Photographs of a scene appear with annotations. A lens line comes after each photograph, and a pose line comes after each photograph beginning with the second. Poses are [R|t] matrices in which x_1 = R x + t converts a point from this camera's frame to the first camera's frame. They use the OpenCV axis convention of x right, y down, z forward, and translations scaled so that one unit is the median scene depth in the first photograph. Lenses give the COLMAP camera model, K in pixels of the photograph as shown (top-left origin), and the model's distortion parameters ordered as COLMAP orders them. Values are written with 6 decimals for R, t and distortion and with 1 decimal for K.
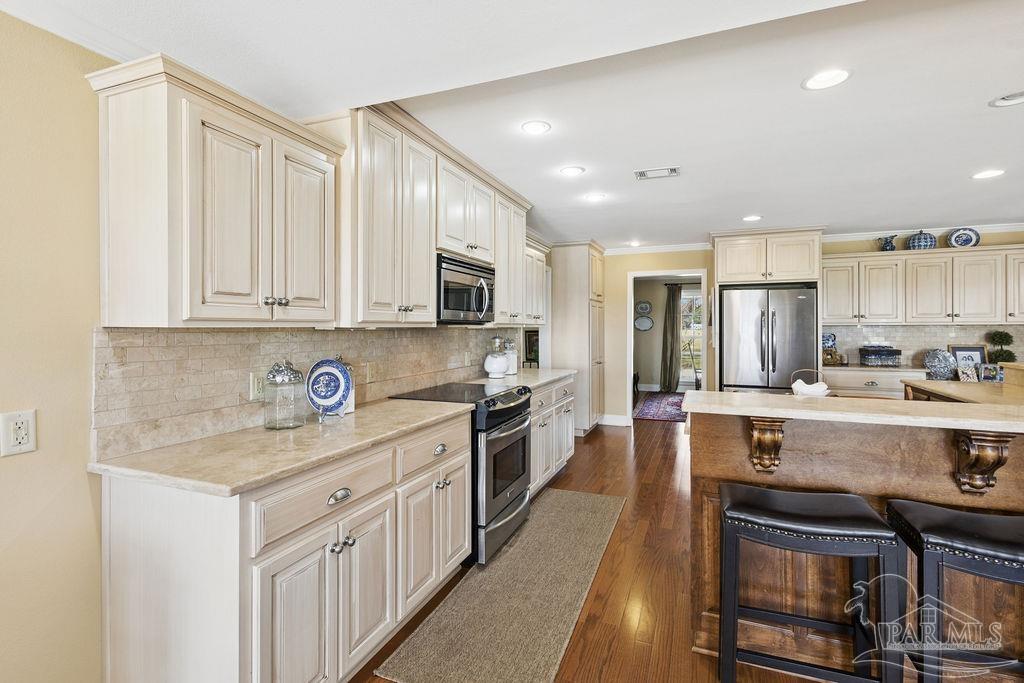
lens RADIAL K [[483.0, 0, 514.0], [0, 483.0, 332.6], [0, 0, 1]] dist [0.013169, -0.001528]
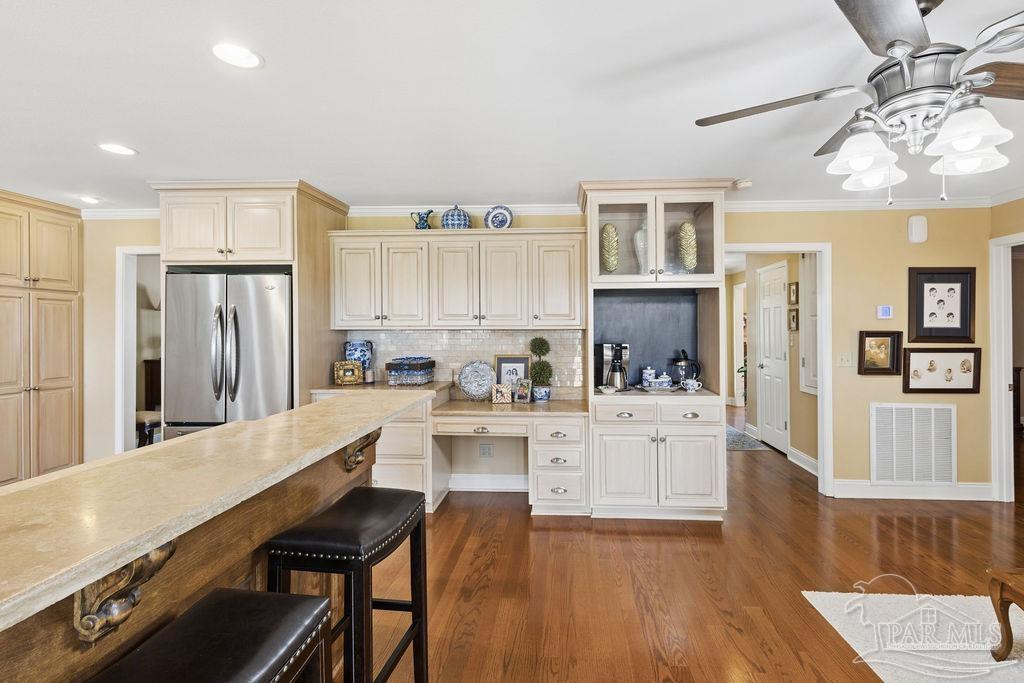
lens RADIAL K [[483.0, 0, 538.6], [0, 483.0, 330.6], [0, 0, 1]] dist [0.013169, -0.001528]
pose [[0.944076, 0.001312, 0.329724, 1.502236], [0.002706, 0.999928, -0.011725, -0.010344], [-0.329716, 0.011962, 0.944004, 0.522856]]
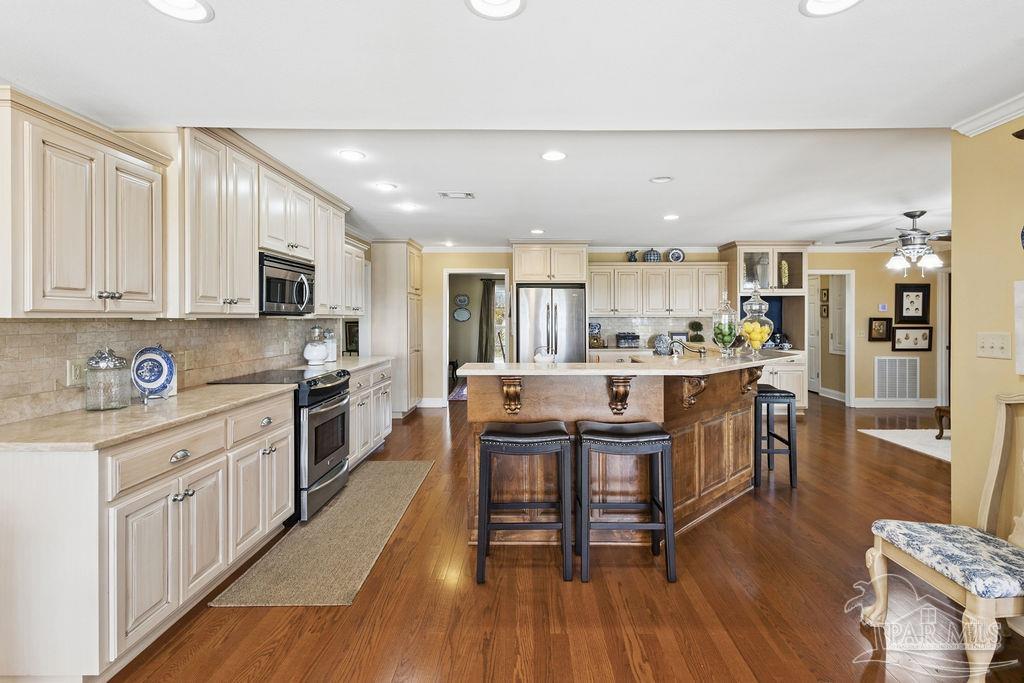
lens RADIAL K [[483.0, 0, 525.2], [0, 483.0, 323.1], [0, 0, 1]] dist [0.013169, -0.001528]
pose [[0.929375, -0.002483, 0.369128, -0.001674], [0.003014, 0.999995, -0.000864, 0.003466], [-0.369124, 0.001916, 0.929378, -0.286661]]
